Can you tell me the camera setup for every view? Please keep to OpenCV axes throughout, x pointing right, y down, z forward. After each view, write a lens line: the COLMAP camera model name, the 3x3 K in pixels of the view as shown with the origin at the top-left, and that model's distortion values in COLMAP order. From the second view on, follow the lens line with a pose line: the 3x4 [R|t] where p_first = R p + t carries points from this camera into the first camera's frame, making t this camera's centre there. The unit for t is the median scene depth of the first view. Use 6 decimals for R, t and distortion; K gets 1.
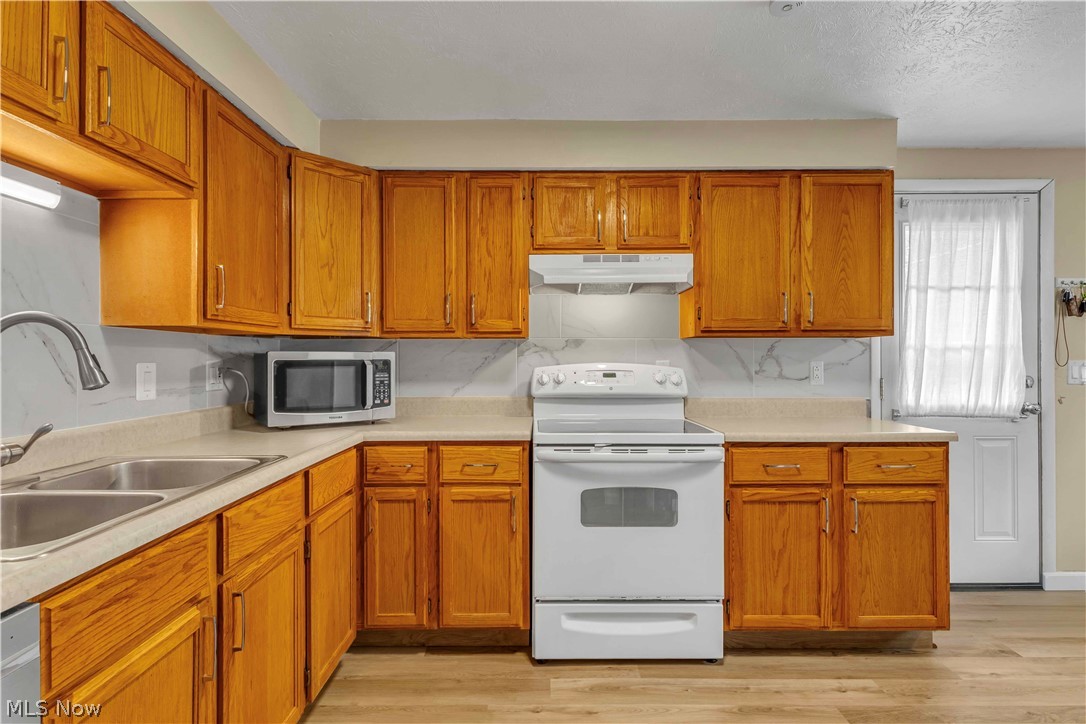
lens RADIAL K [[543.7, 0, 541.6], [0, 543.7, 358.6], [0, 0, 1]] dist [0.015782, -0.000316]
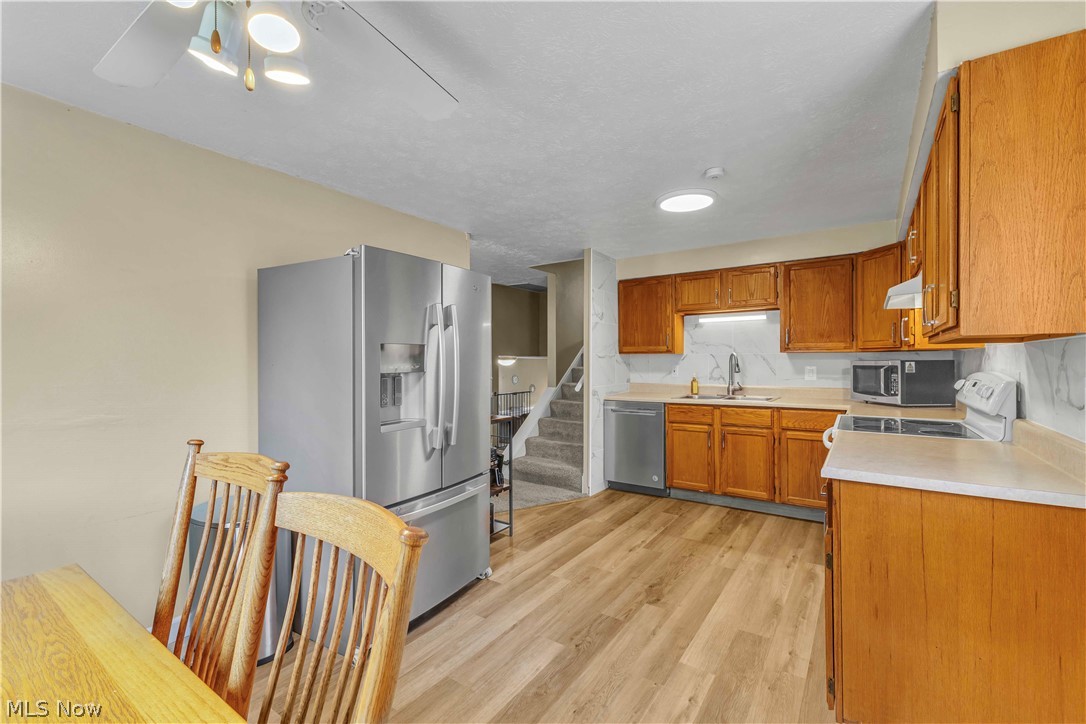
lens RADIAL K [[473.9, 0, 548.3], [0, 473.9, 363.7], [0, 0, 1]] dist [0.010670, -0.000387]
pose [[-0.562816, 0.009111, -0.826532, 1.354376], [0.007926, 0.999953, 0.005626, -0.018476], [0.826544, -0.003385, -0.562862, 0.927440]]
